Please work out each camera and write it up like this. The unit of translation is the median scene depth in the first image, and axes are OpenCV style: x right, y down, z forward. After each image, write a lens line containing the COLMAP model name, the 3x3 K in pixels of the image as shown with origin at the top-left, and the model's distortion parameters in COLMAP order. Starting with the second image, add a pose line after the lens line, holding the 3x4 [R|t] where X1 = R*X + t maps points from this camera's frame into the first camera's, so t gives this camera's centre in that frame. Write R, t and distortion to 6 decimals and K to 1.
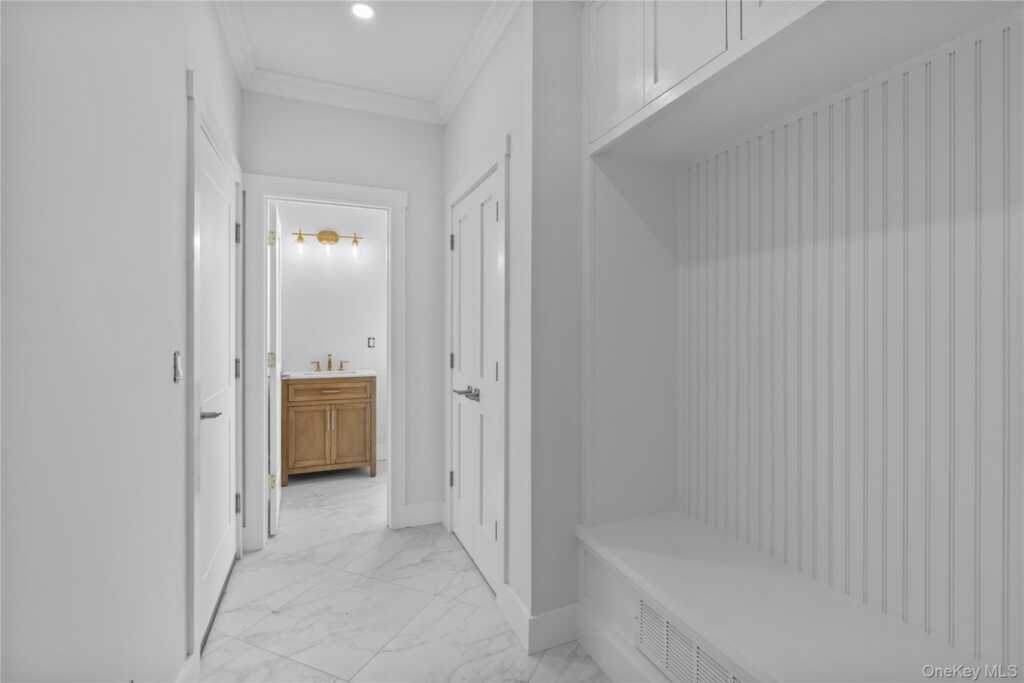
lens RADIAL K [[469.1, 0, 507.7], [0, 469.1, 335.6], [0, 0, 1]] dist [-0.004811, 0.001855]
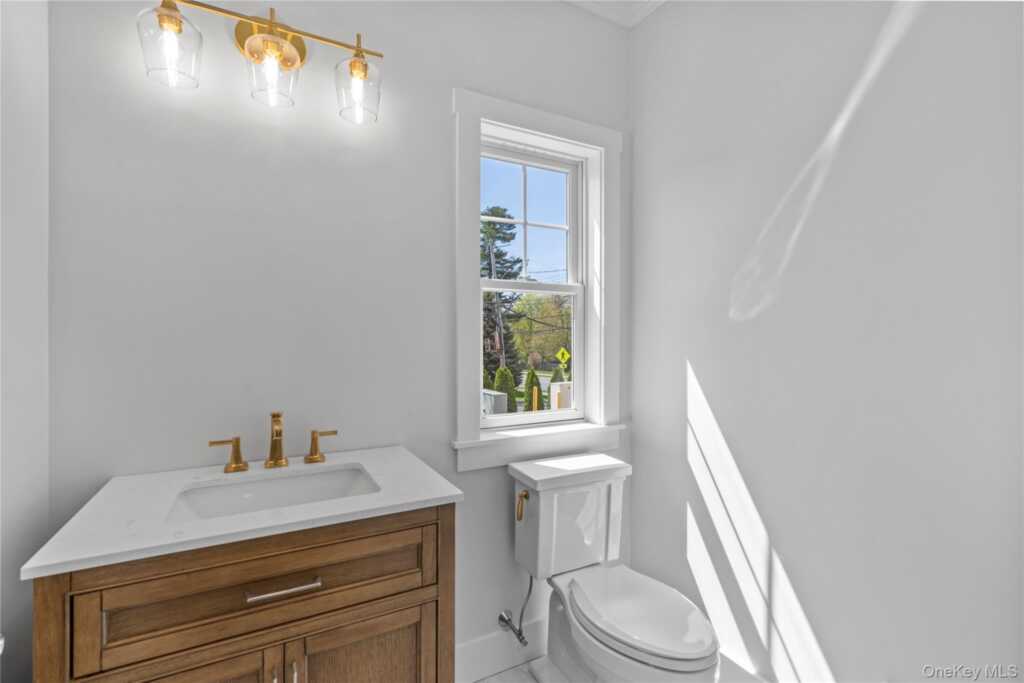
lens RADIAL K [[469.1, 0, 516.8], [0, 469.1, 343.6], [0, 0, 1]] dist [-0.004811, 0.001855]
pose [[0.992183, -0.002309, 0.124771, -0.280199], [0.002231, 0.999997, 0.000761, -0.007020], [-0.124773, -0.000476, 0.992185, 0.724556]]
